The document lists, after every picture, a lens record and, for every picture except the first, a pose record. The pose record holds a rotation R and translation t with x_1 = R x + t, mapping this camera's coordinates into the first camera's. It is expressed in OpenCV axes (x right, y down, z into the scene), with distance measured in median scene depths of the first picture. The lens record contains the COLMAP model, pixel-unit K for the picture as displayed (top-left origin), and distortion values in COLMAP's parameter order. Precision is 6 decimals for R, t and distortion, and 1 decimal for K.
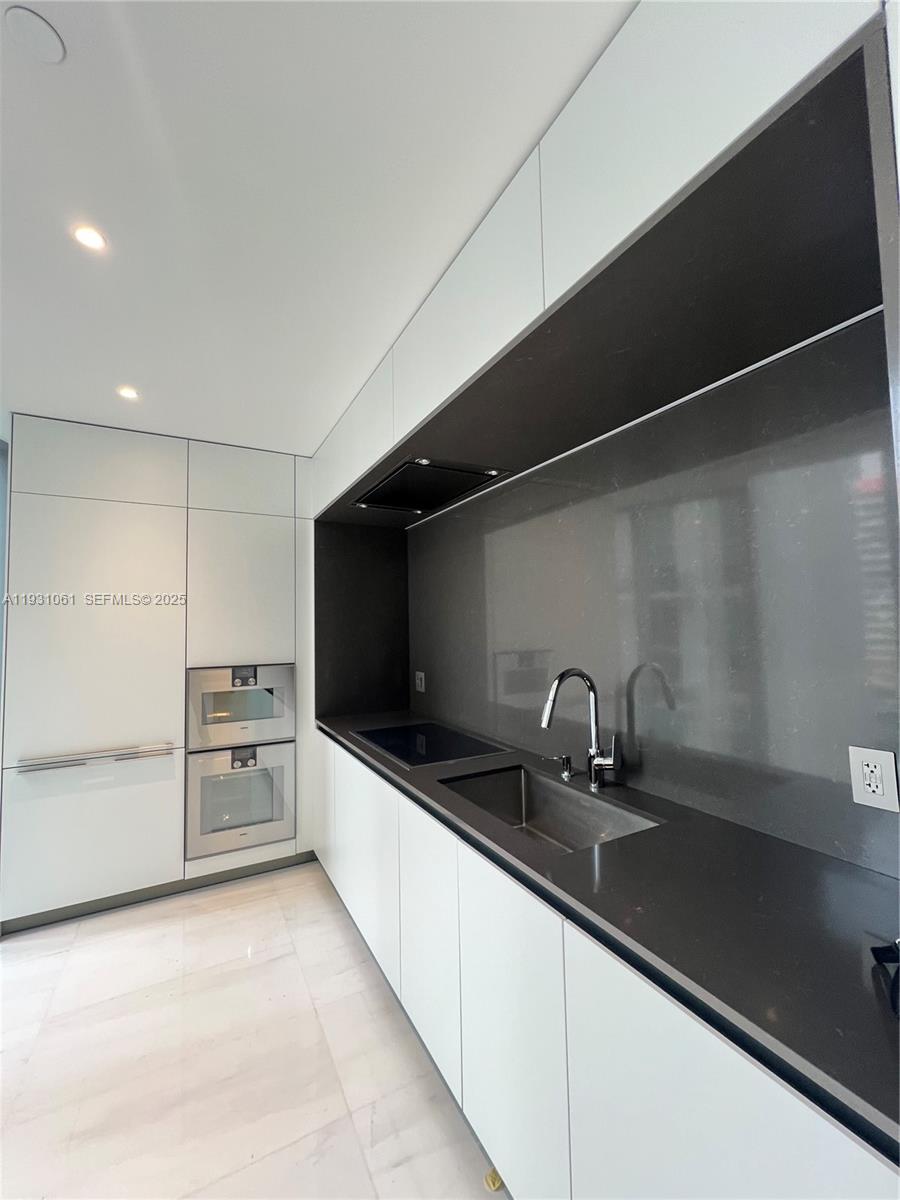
lens RADIAL K [[478.6, 0, 450.0], [0, 478.6, 600.0], [0, 0, 1]] dist [-0.006598, -0.000226]
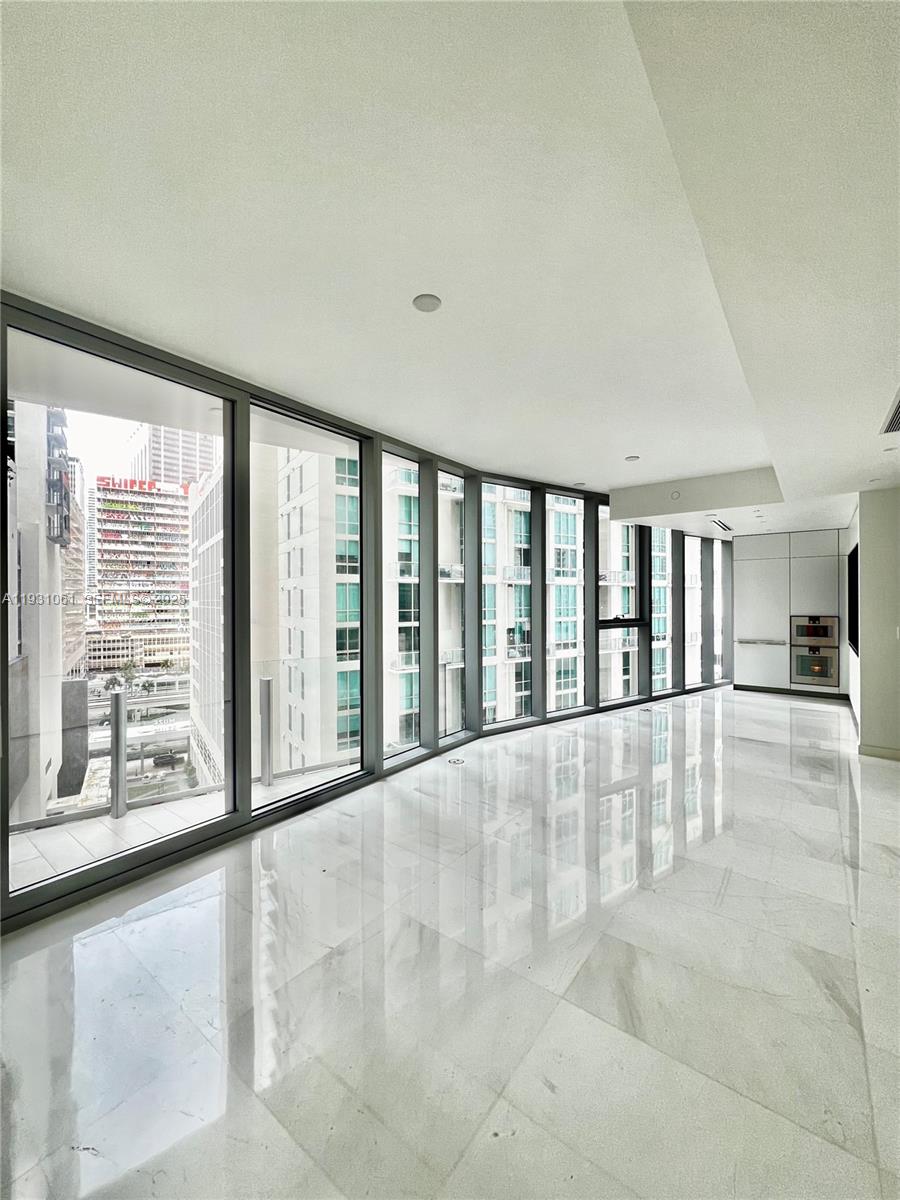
lens RADIAL K [[478.6, 0, 450.0], [0, 478.6, 600.0], [0, 0, 1]] dist [-0.006598, -0.000226]
pose [[0.402651, 0.017295, -0.915190, 1.167843], [0.047588, 0.998074, 0.039799, -0.149711], [0.914116, -0.059577, 0.401053, -1.883868]]
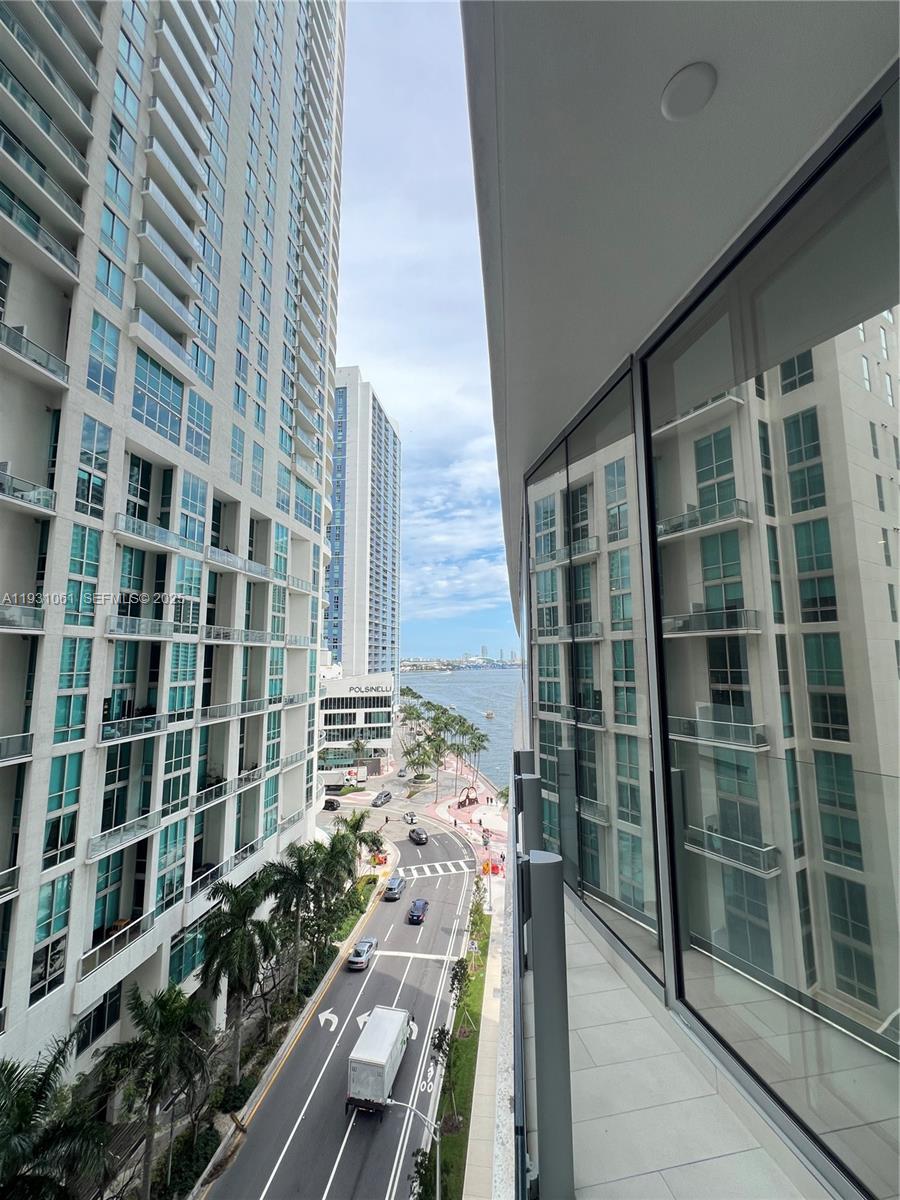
lens RADIAL K [[481.4, 0, 450.0], [0, 481.4, 600.0], [0, 0, 1]] dist [-0.001331, 0.000103]
pose [[0.953343, -0.019058, -0.301286, -0.440932], [-0.000661, 0.997871, -0.065211, -0.158403], [0.301888, 0.062368, 0.951301, -2.573547]]
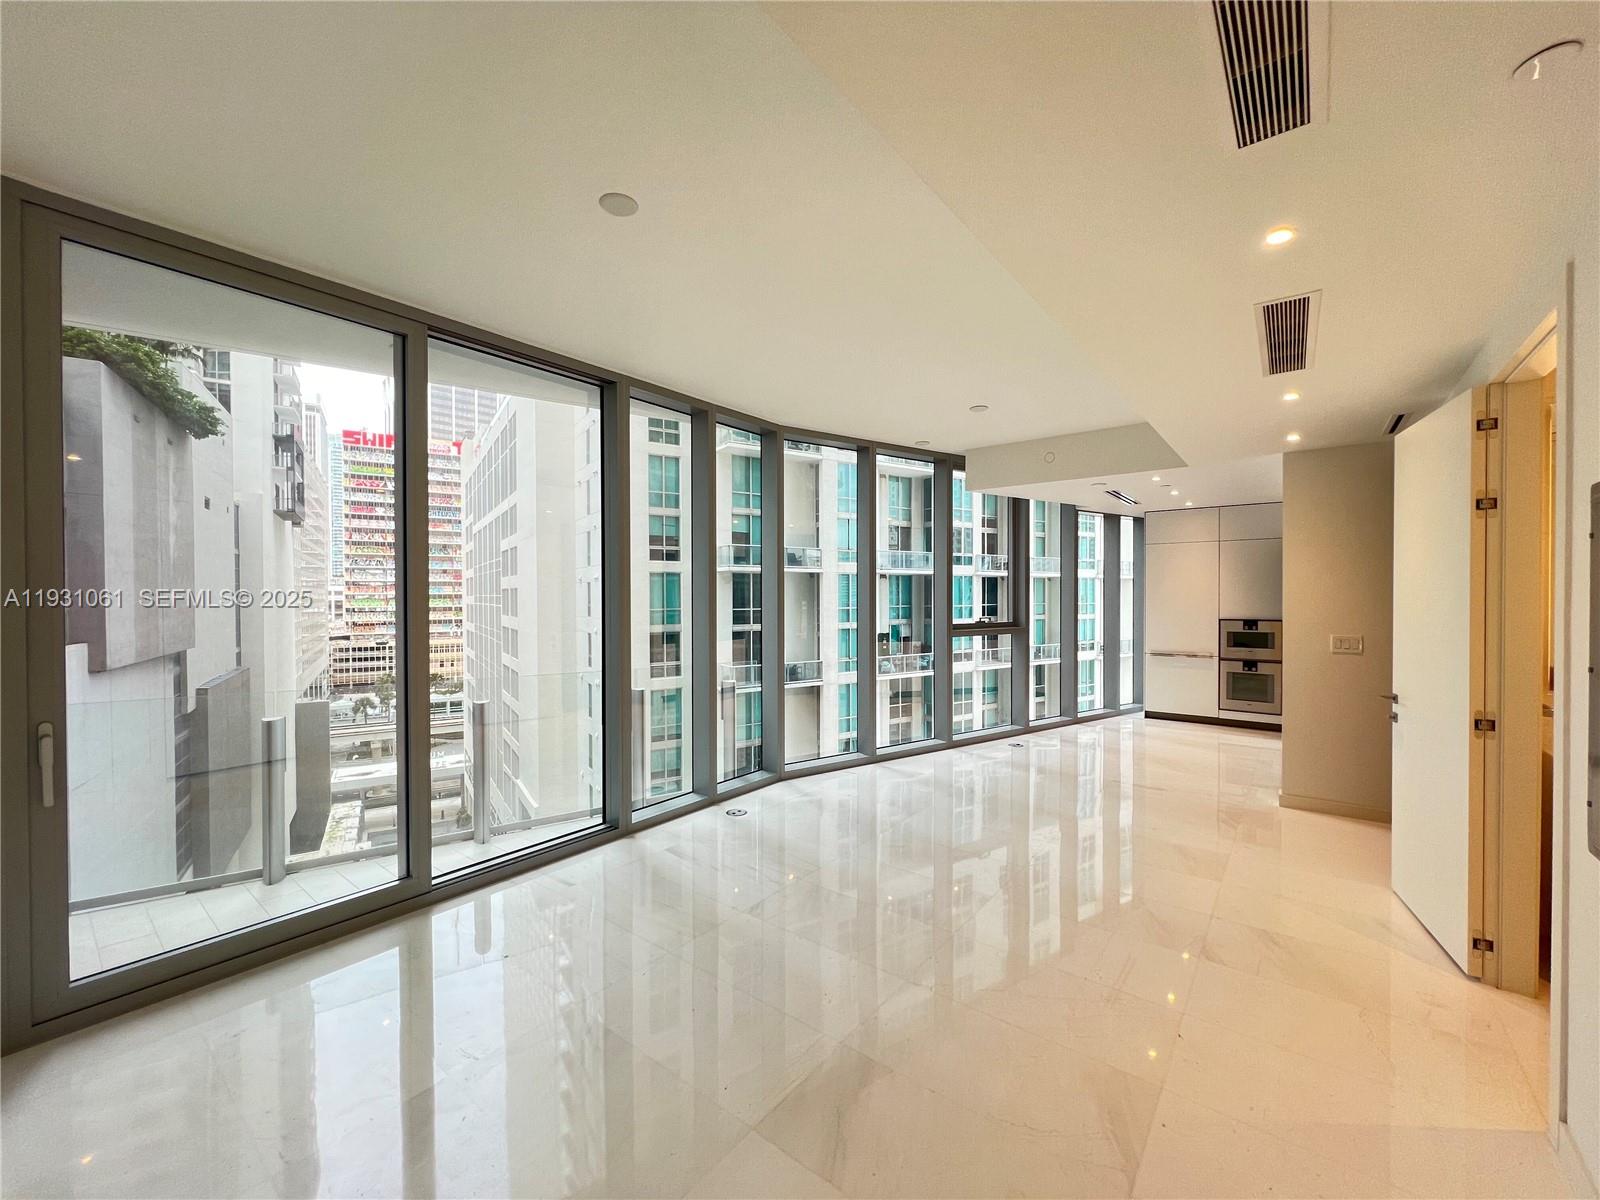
lens RADIAL K [[638.1, 0, 804.1], [0, 638.1, 601.1], [0, 0, 1]] dist [-0.006598, -0.000226]
pose [[0.390339, 0.026568, -0.920288, 1.254479], [0.046483, 0.997740, 0.048520, -0.148160], [0.919497, -0.061717, 0.388222, -1.685148]]
